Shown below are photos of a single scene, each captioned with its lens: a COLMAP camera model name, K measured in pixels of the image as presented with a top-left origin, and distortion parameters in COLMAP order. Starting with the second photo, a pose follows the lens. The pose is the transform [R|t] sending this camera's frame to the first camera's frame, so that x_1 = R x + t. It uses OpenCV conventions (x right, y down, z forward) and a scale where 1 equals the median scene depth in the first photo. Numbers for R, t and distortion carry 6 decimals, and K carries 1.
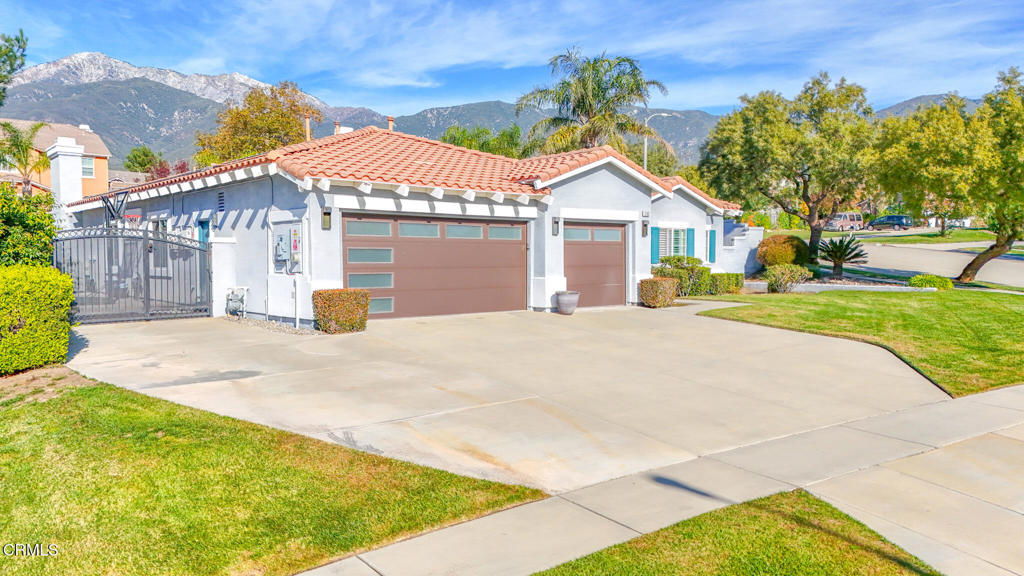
lens RADIAL K [[742.8, 0, 496.7], [0, 742.8, 286.0], [0, 0, 1]] dist [0.069647, -0.050648]
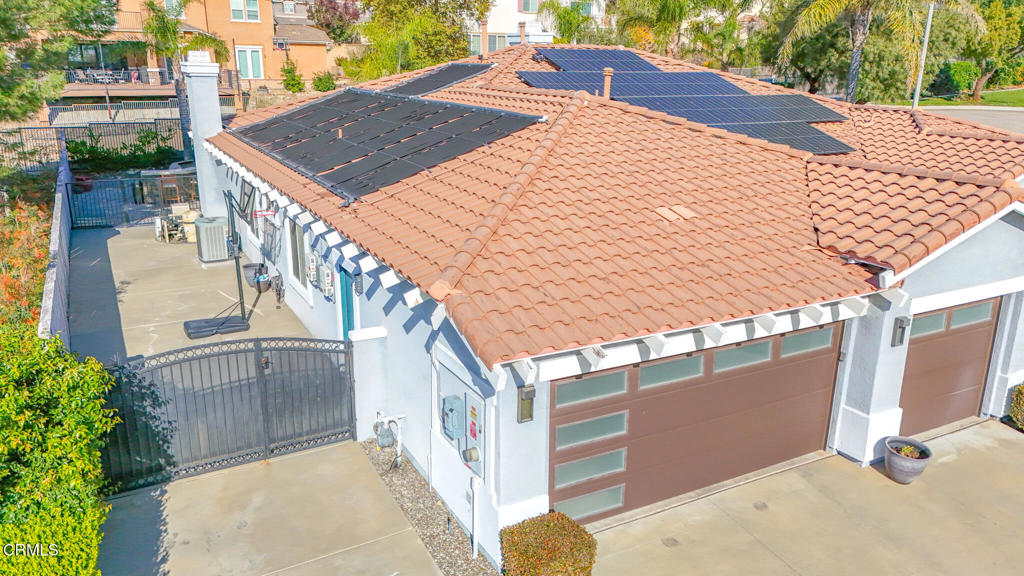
lens RADIAL K [[742.8, 0, 496.7], [0, 742.8, 286.0], [0, 0, 1]] dist [0.069647, -0.050648]
pose [[0.976076, 0.073995, -0.204449, -0.111447], [-0.021068, 0.968072, 0.249787, -0.257457], [0.216405, -0.239504, 0.946471, 0.376618]]
